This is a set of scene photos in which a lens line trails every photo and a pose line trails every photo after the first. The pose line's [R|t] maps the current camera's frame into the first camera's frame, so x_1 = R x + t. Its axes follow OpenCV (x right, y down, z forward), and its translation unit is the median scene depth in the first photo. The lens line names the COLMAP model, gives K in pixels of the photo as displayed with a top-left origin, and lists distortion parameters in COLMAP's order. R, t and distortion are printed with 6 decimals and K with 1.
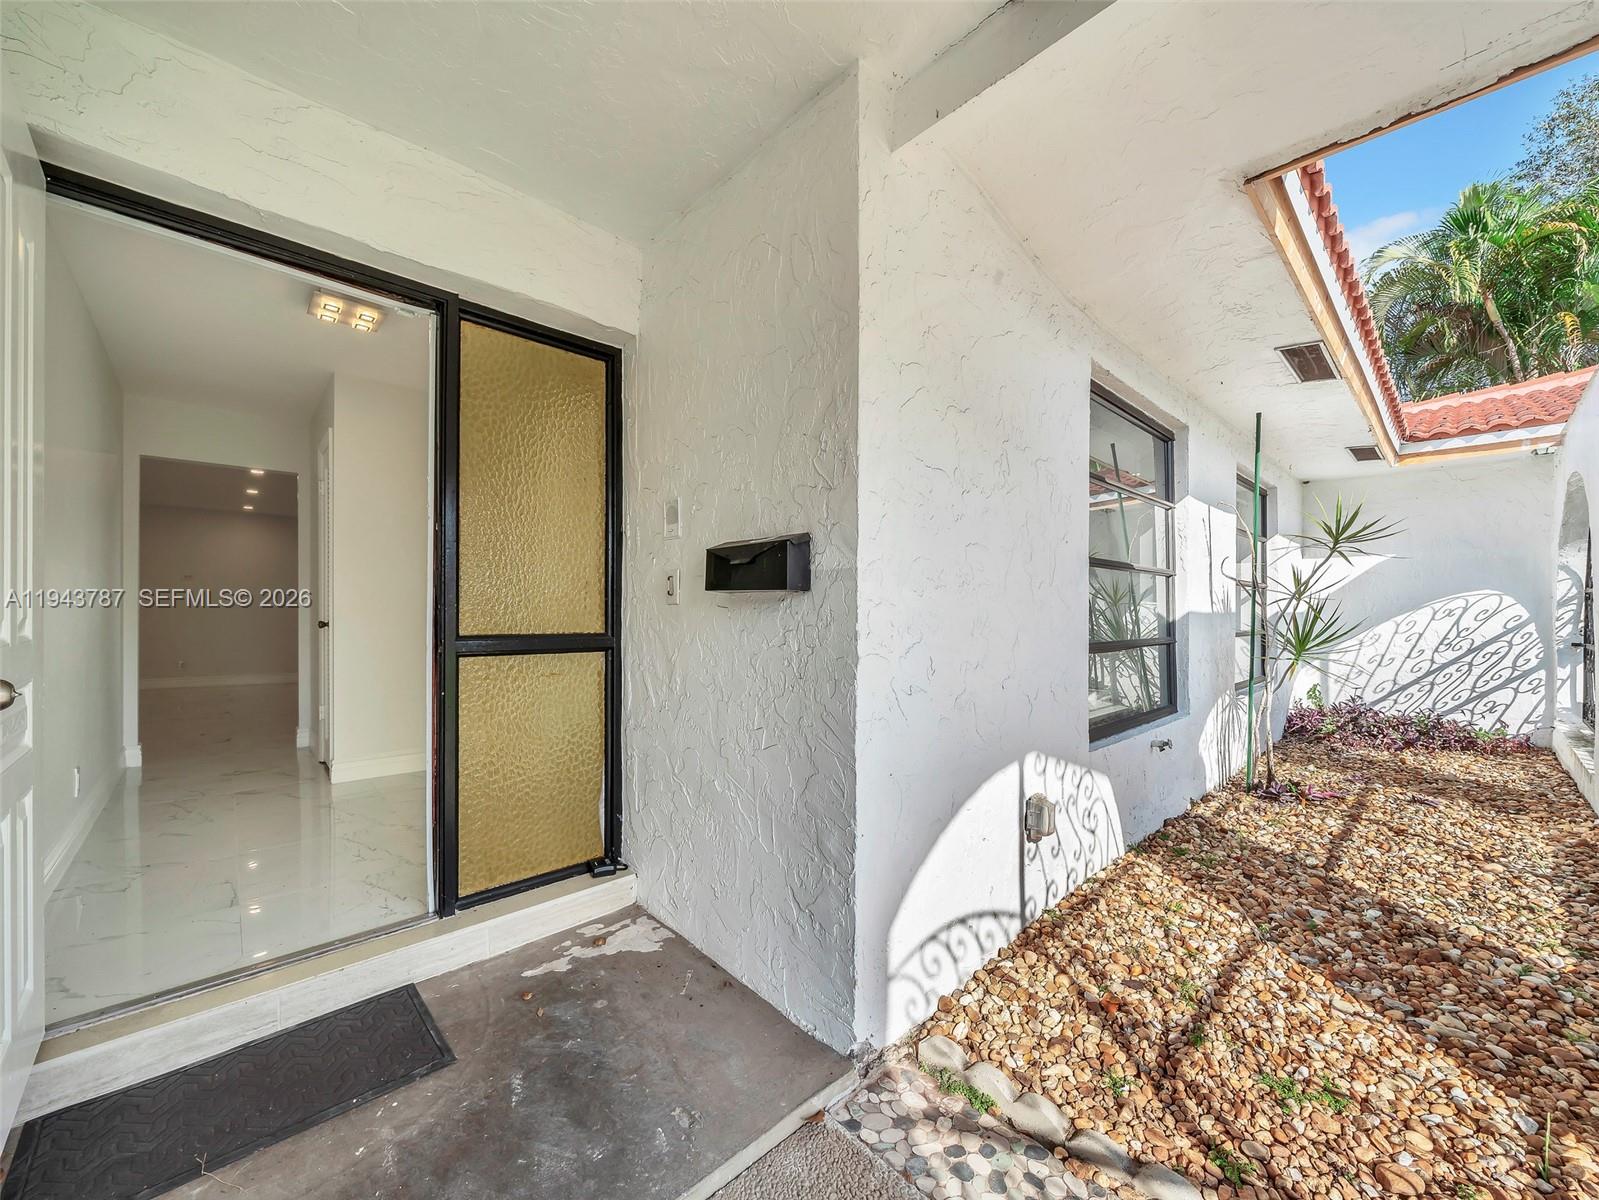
lens RADIAL K [[617.4, 0, 795.9], [0, 617.4, 612.0], [0, 0, 1]] dist [0.002224, 0.000235]
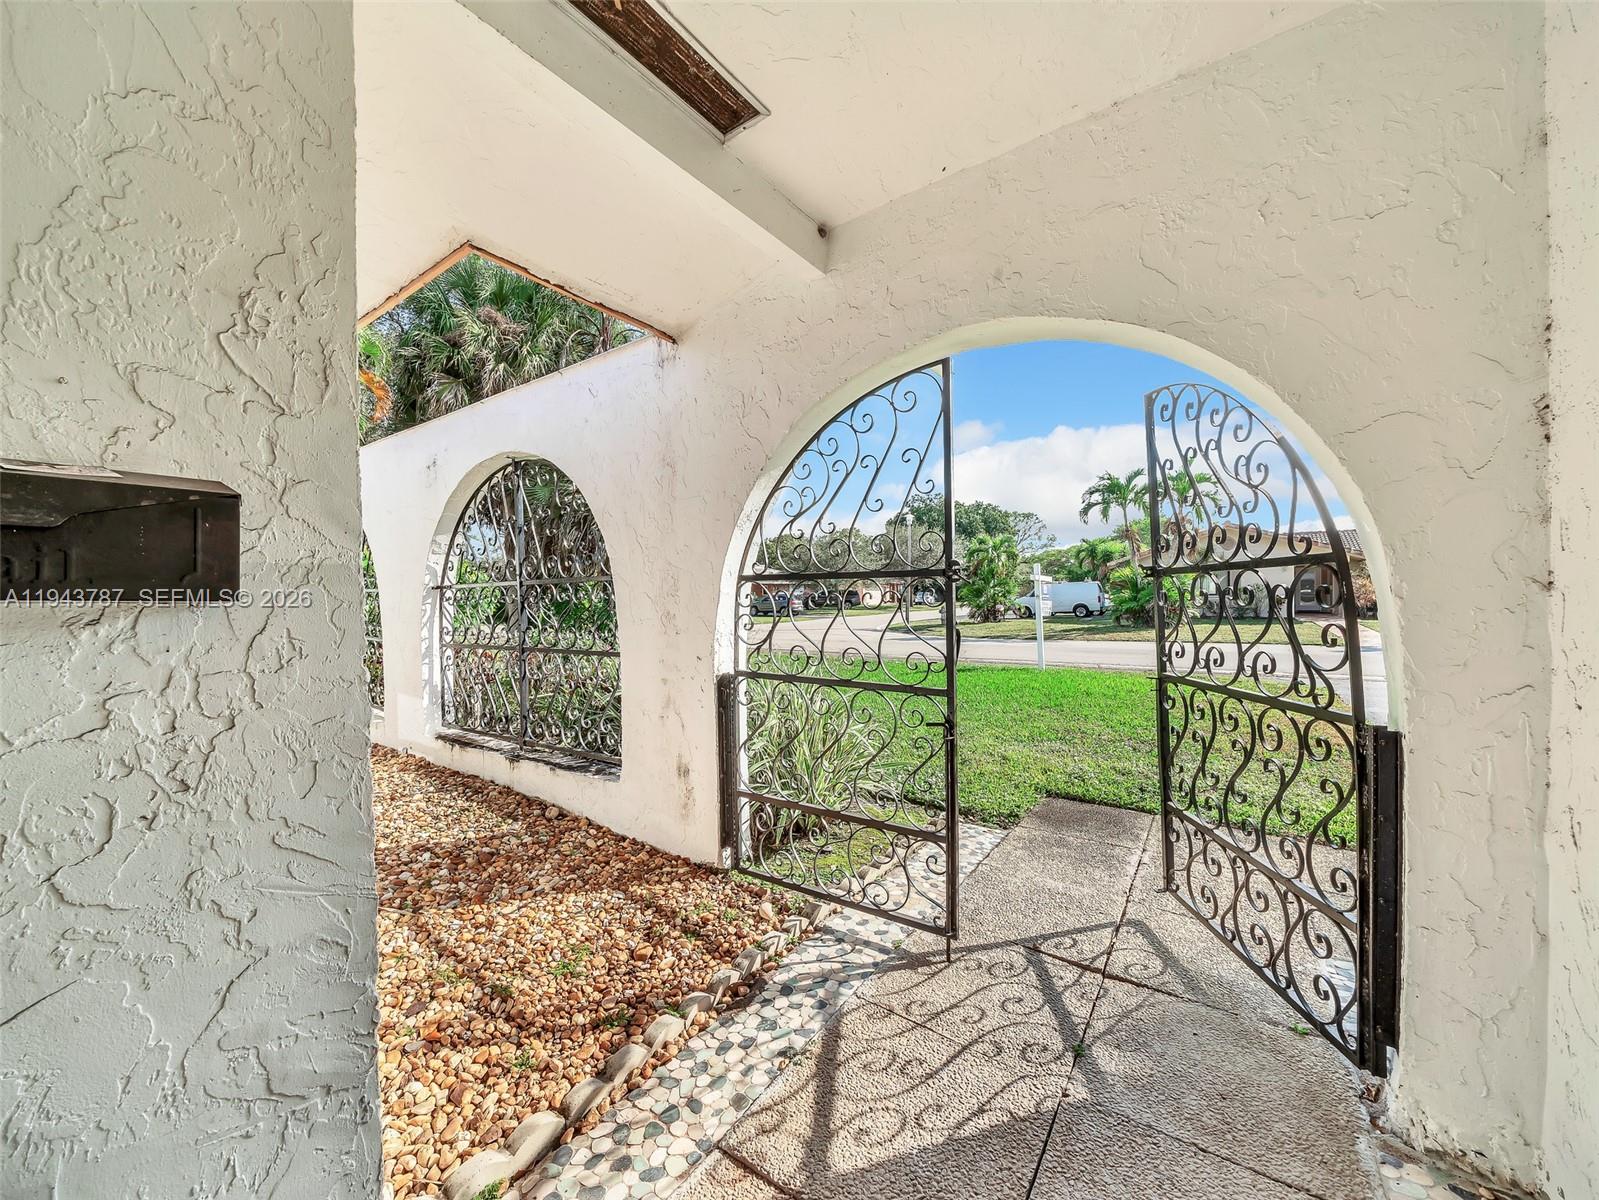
lens RADIAL K [[617.4, 0, 794.5], [0, 617.4, 597.5], [0, 0, 1]] dist [0.002224, 0.000235]
pose [[-0.195613, 0.003213, 0.980676, -0.560822], [-0.000053, 0.999995, -0.003287, -0.037221], [-0.980681, -0.000694, -0.195612, 0.665673]]
